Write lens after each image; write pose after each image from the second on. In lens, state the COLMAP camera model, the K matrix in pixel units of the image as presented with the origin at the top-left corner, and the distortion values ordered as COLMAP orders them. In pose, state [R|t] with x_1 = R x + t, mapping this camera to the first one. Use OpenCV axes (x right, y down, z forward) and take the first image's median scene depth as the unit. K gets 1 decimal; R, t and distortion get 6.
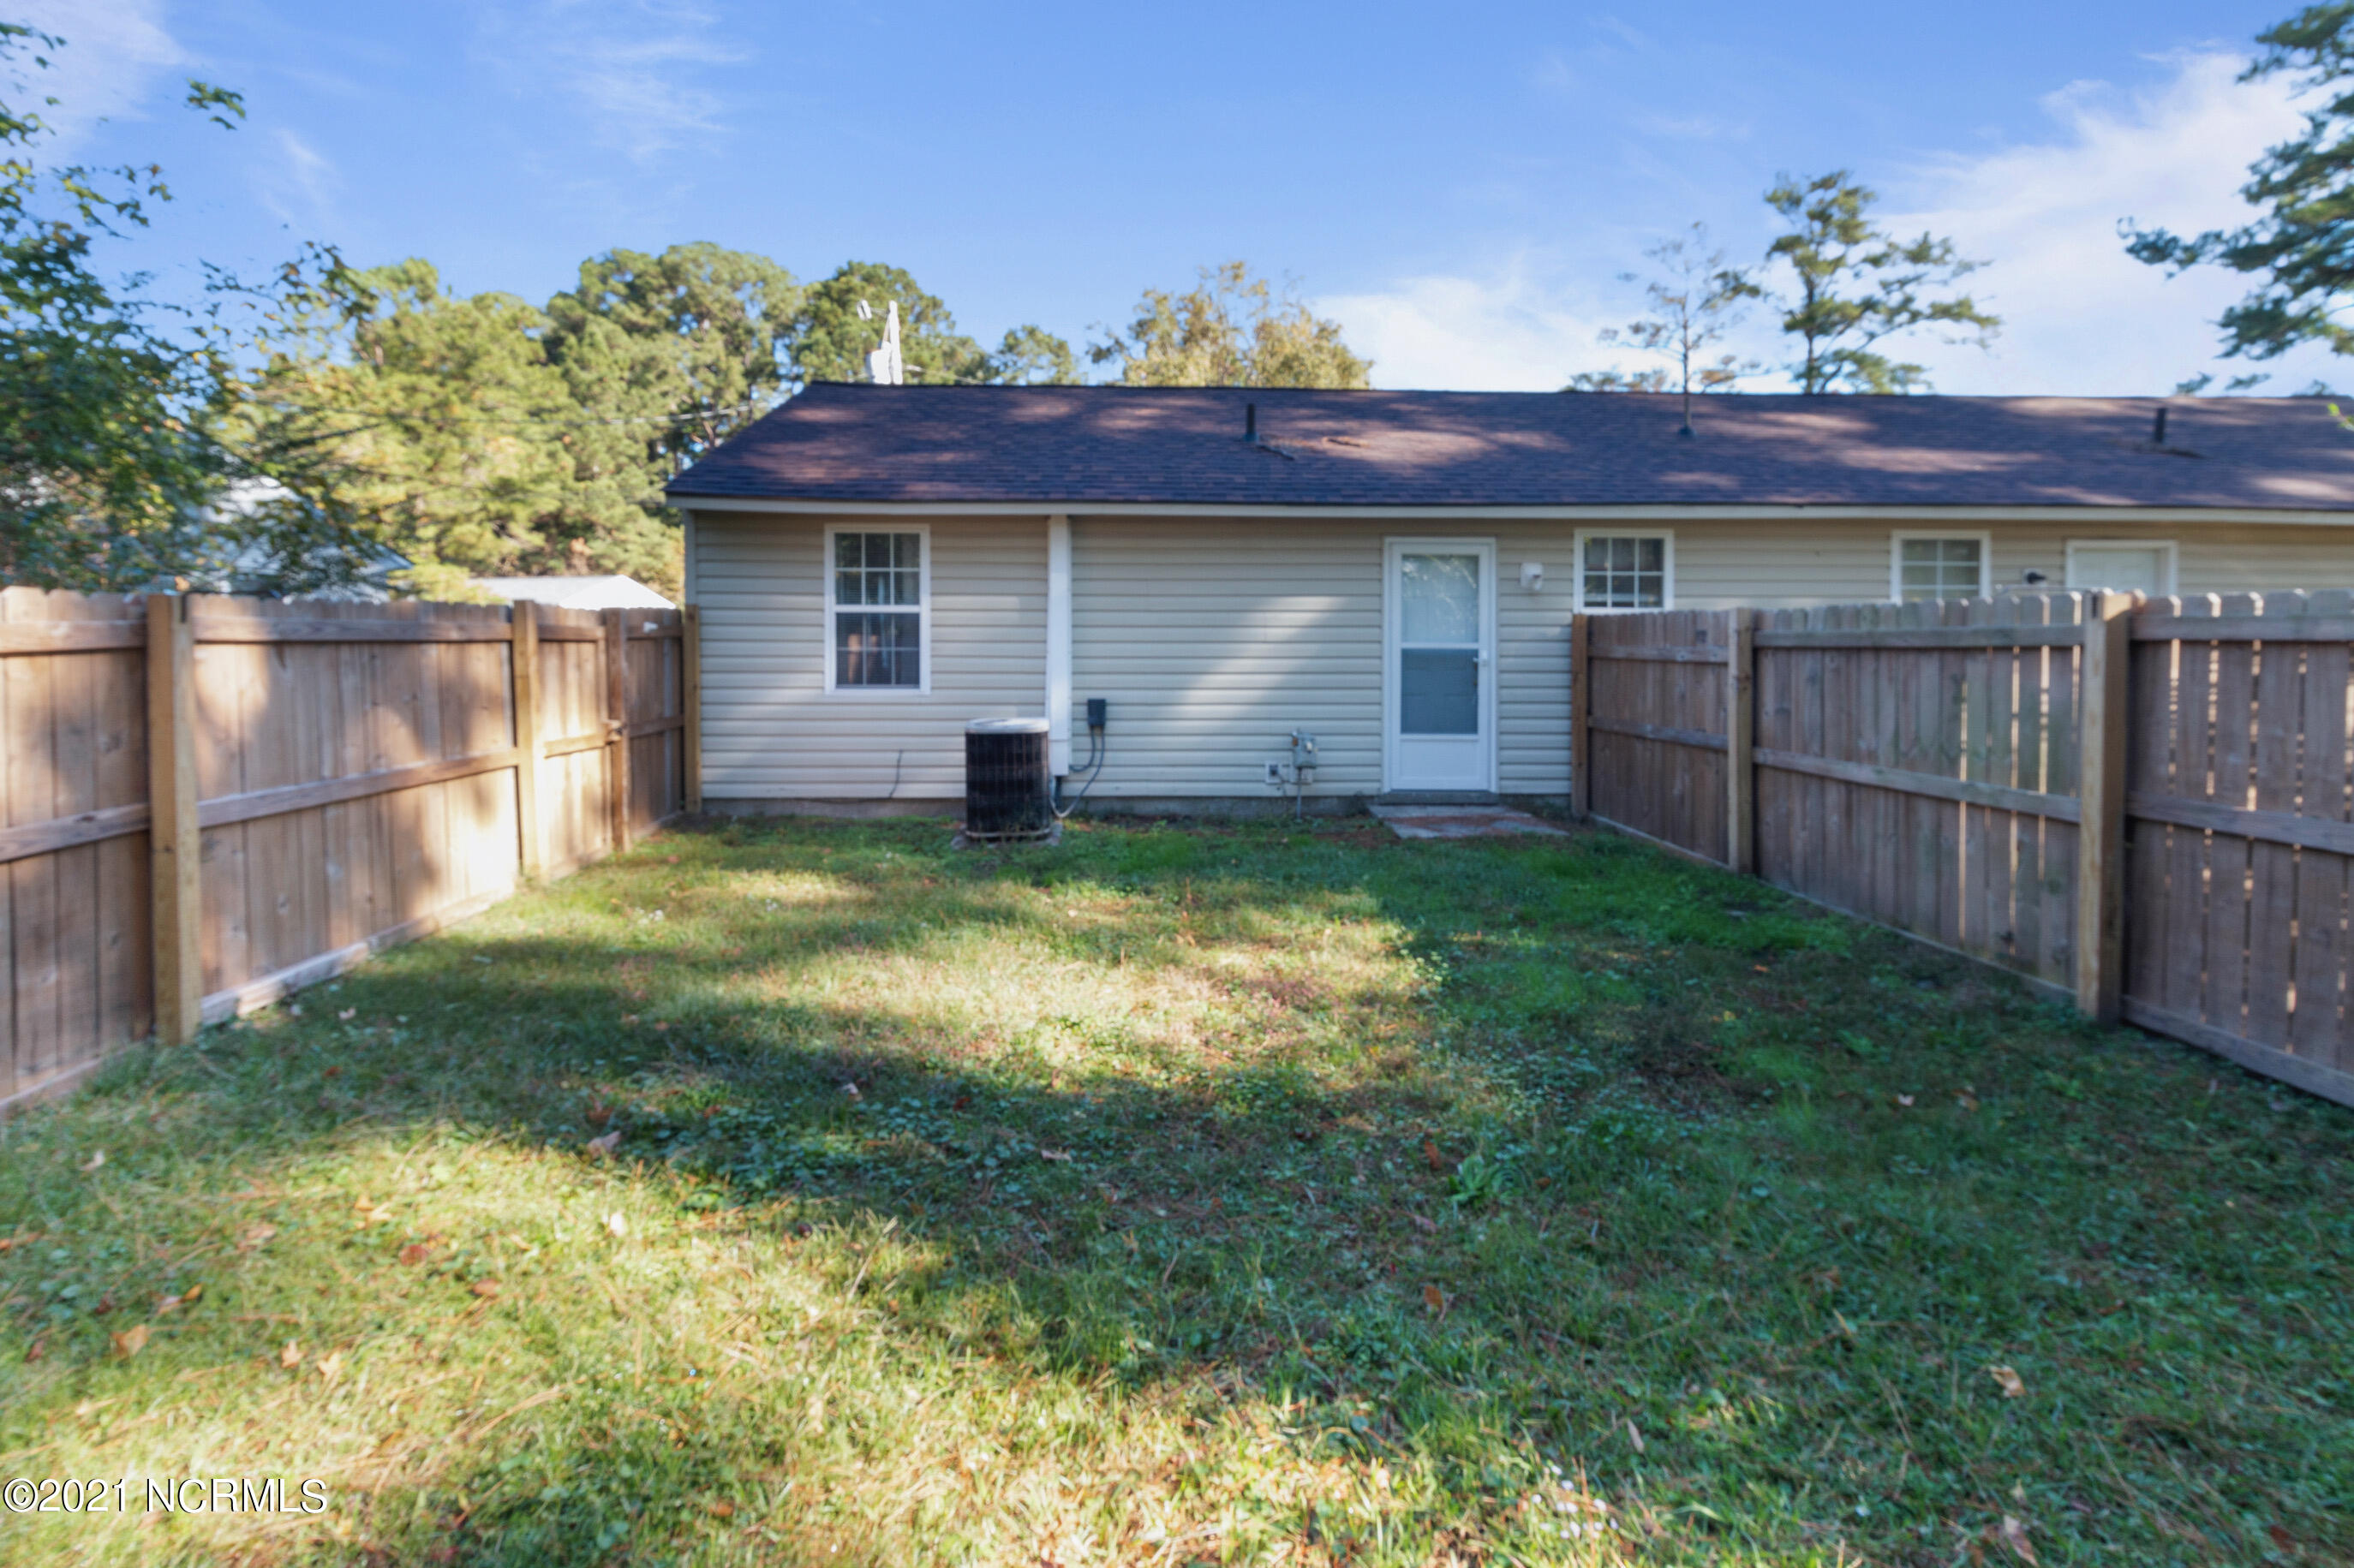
lens RADIAL K [[1084.3, 0, 1130.8], [0, 1084.3, 661.6], [0, 0, 1]] dist [0.010007, 0.000127]
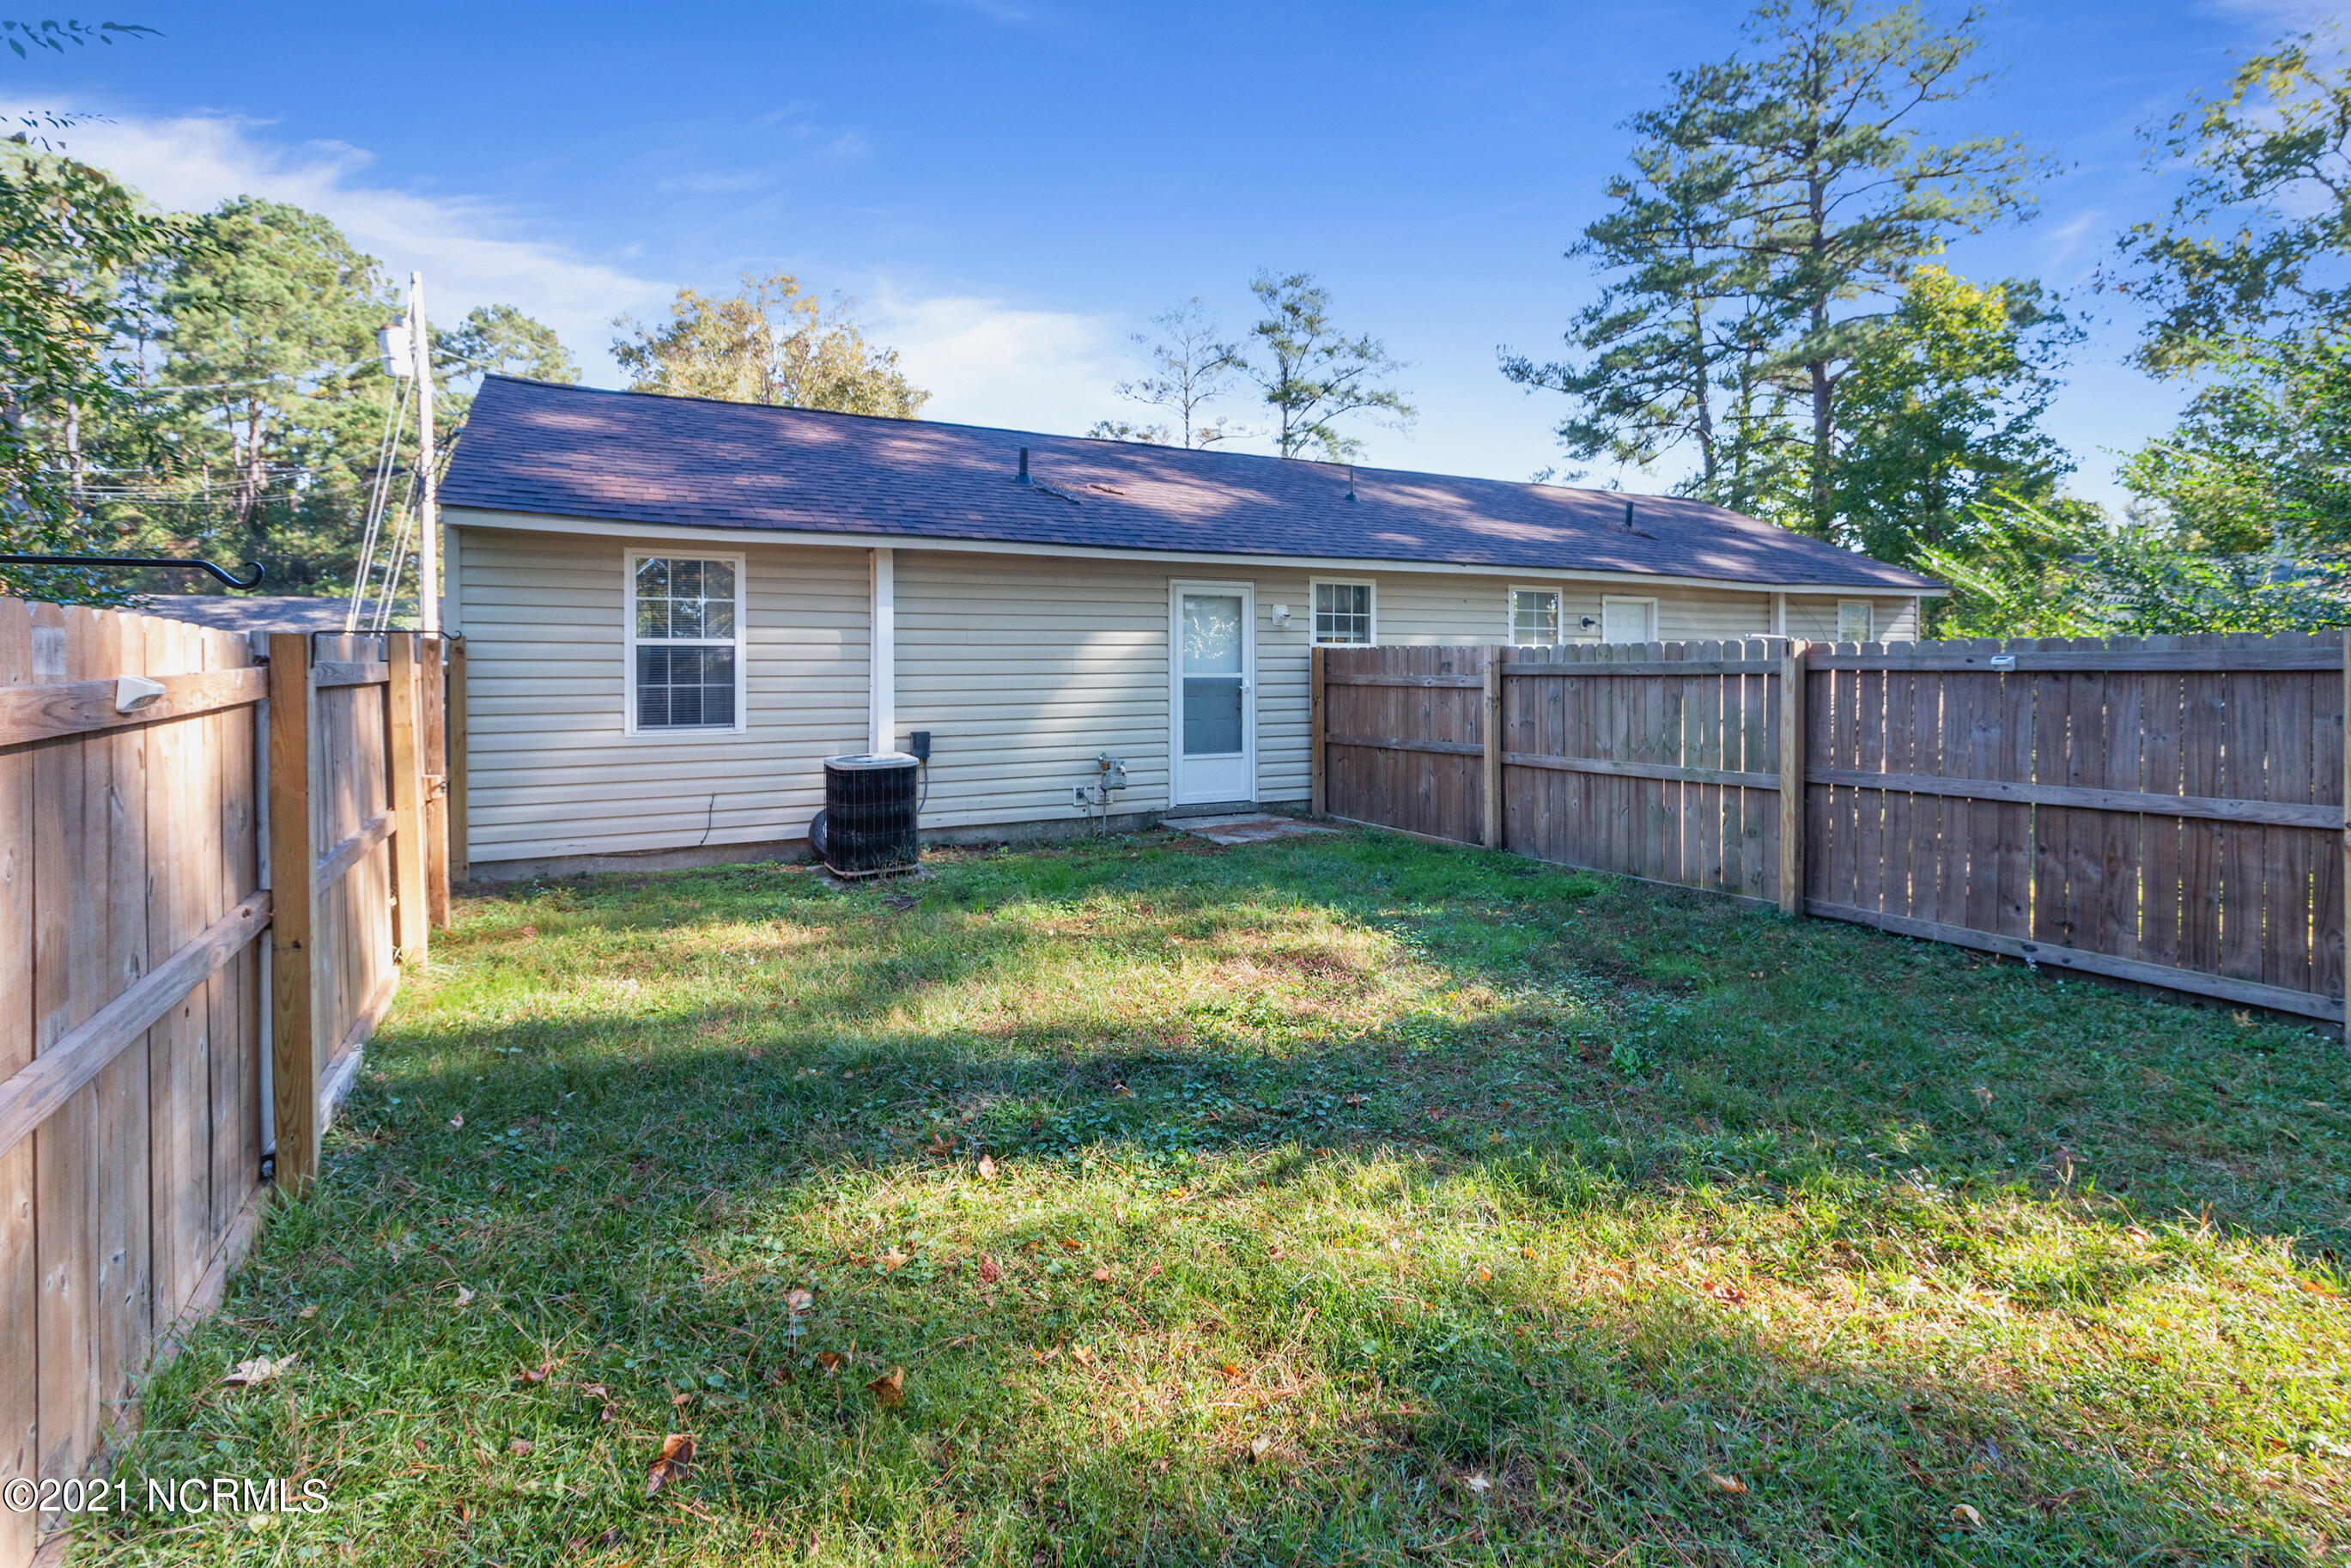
lens RADIAL K [[1113.3, 0, 1102.8], [0, 1113.3, 670.1], [0, 0, 1]] dist [0.002978, 0.000386]
pose [[0.904247, -0.008100, 0.426933, -0.317952], [0.015561, 0.999781, -0.013989, -0.005899], [-0.426726, 0.019293, 0.904175, -0.007279]]
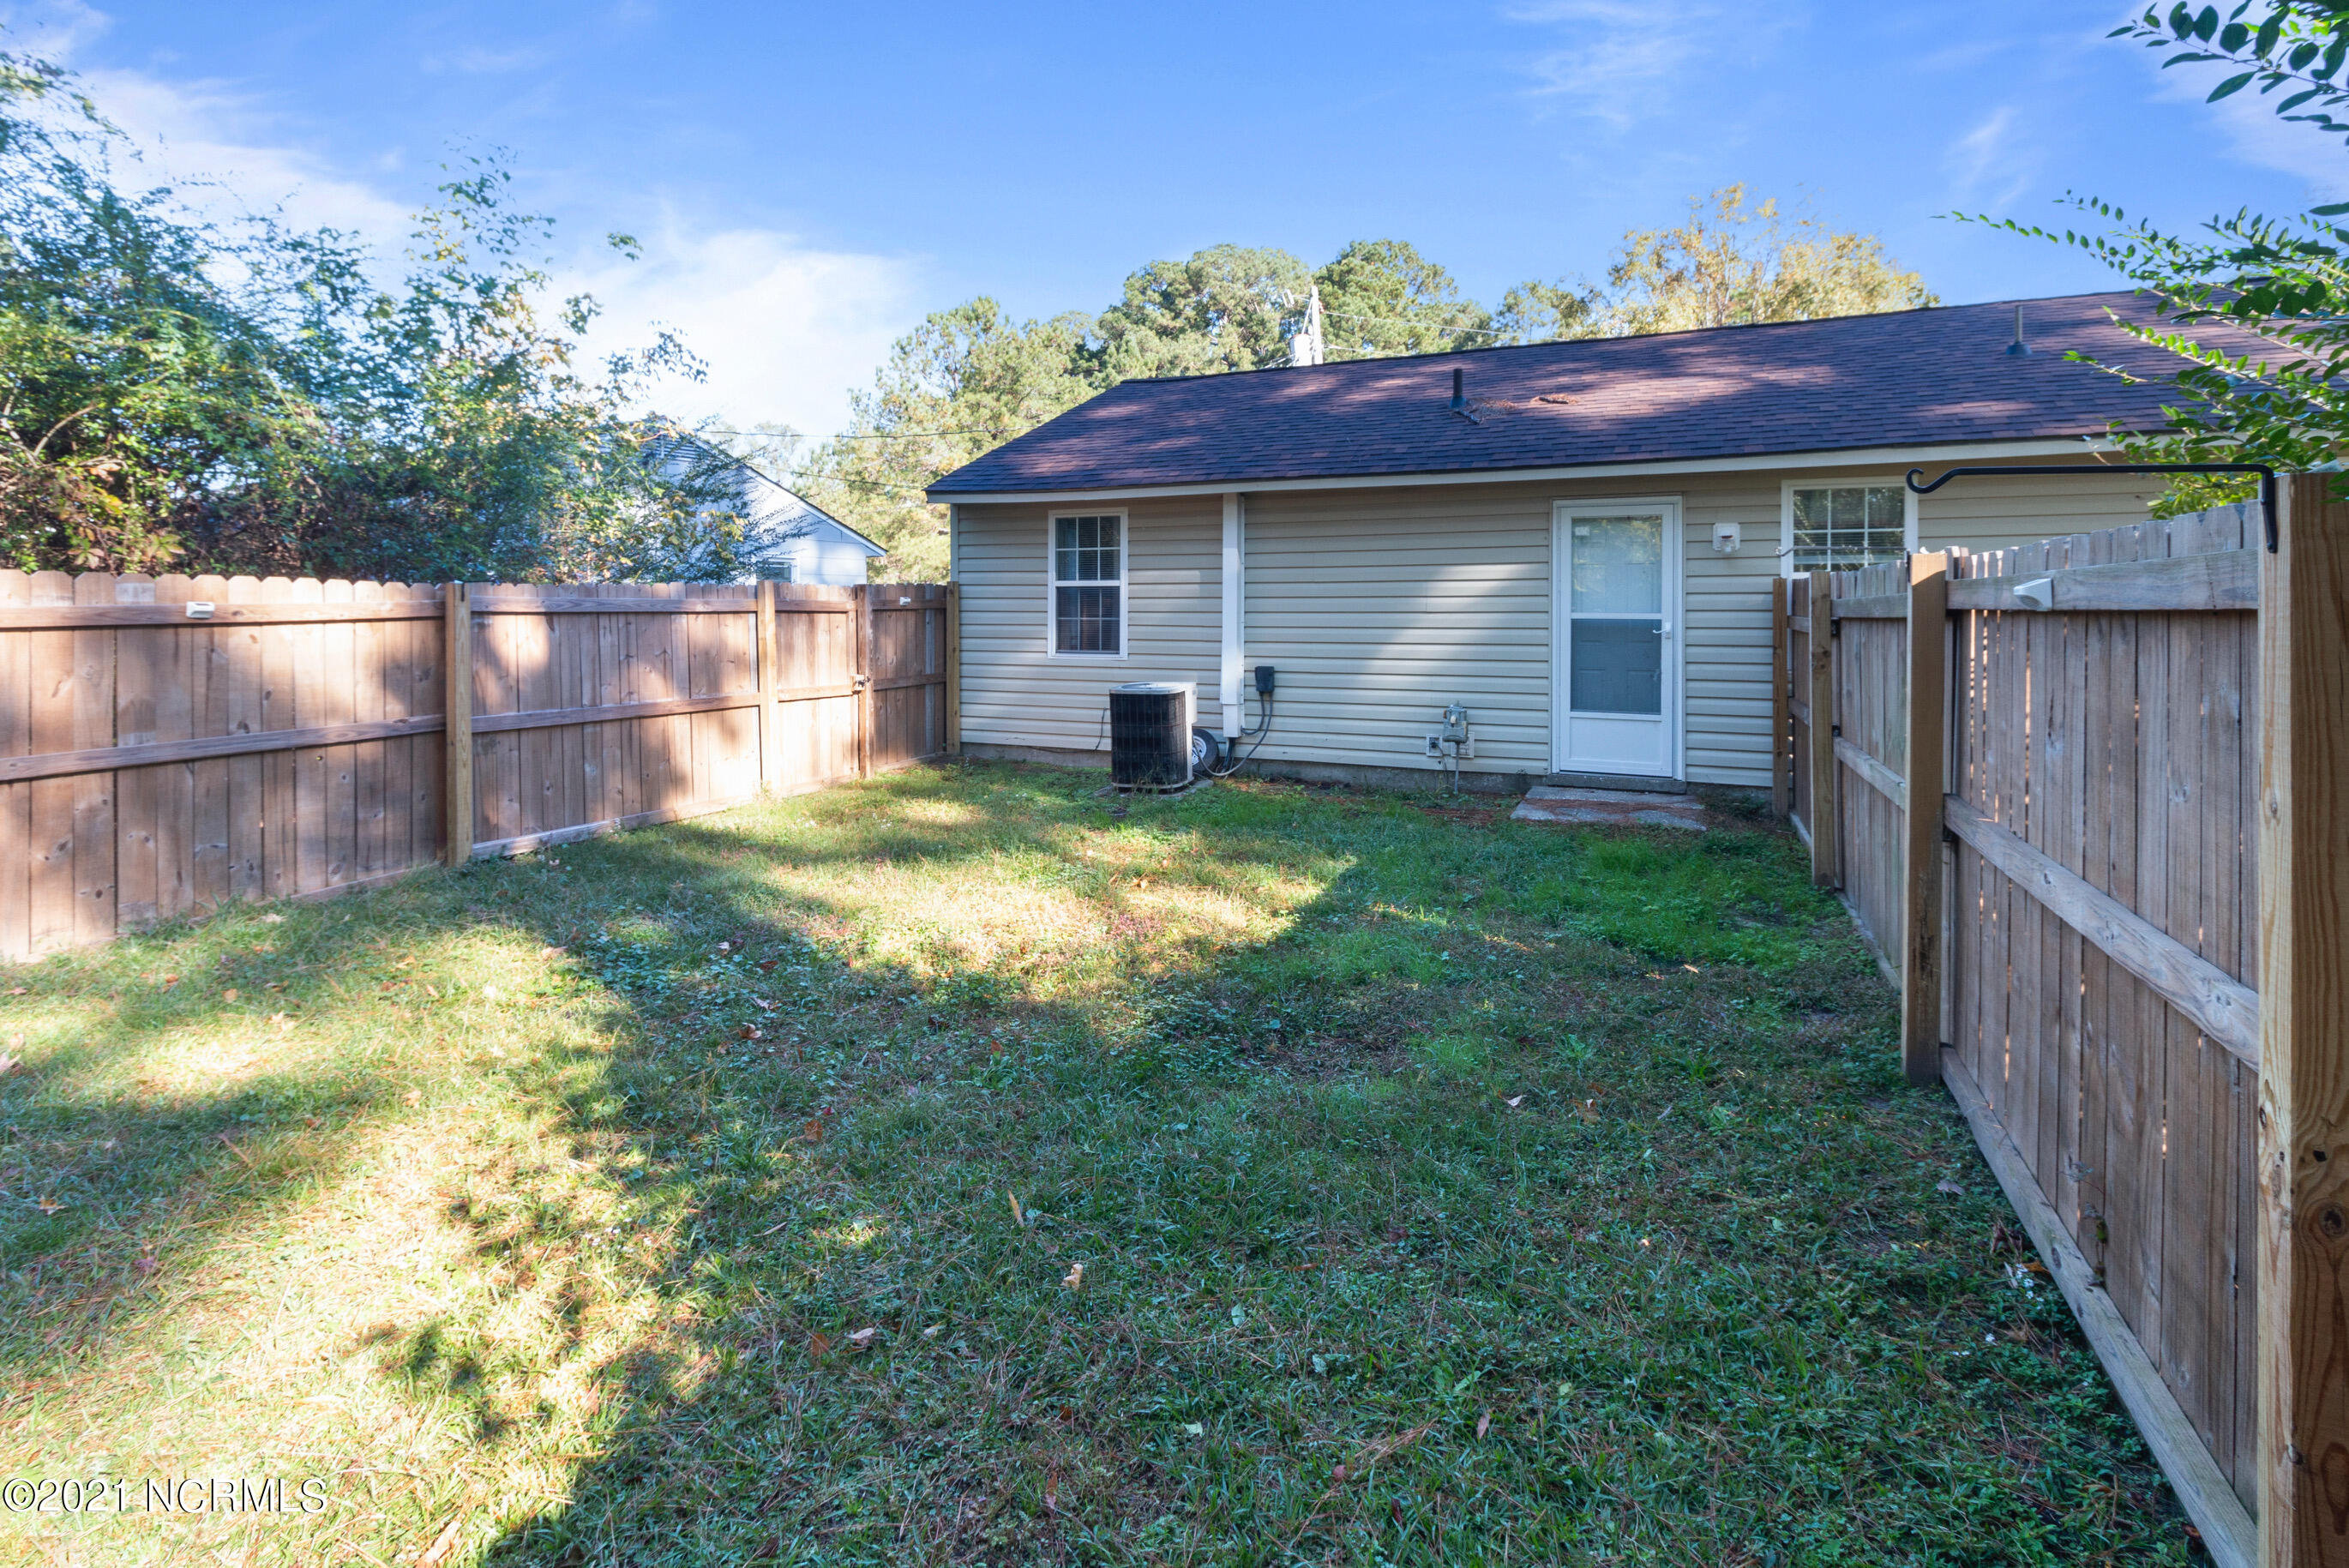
lens RADIAL K [[1091.6, 0, 1181.7], [0, 1091.6, 618.7], [0, 0, 1]] dist [0.000218, -0.000075]
pose [[0.900929, 0.001236, -0.433966, 0.354097], [-0.006571, 0.999920, -0.010793, -0.000126], [0.433918, 0.012575, 0.900865, 0.011031]]
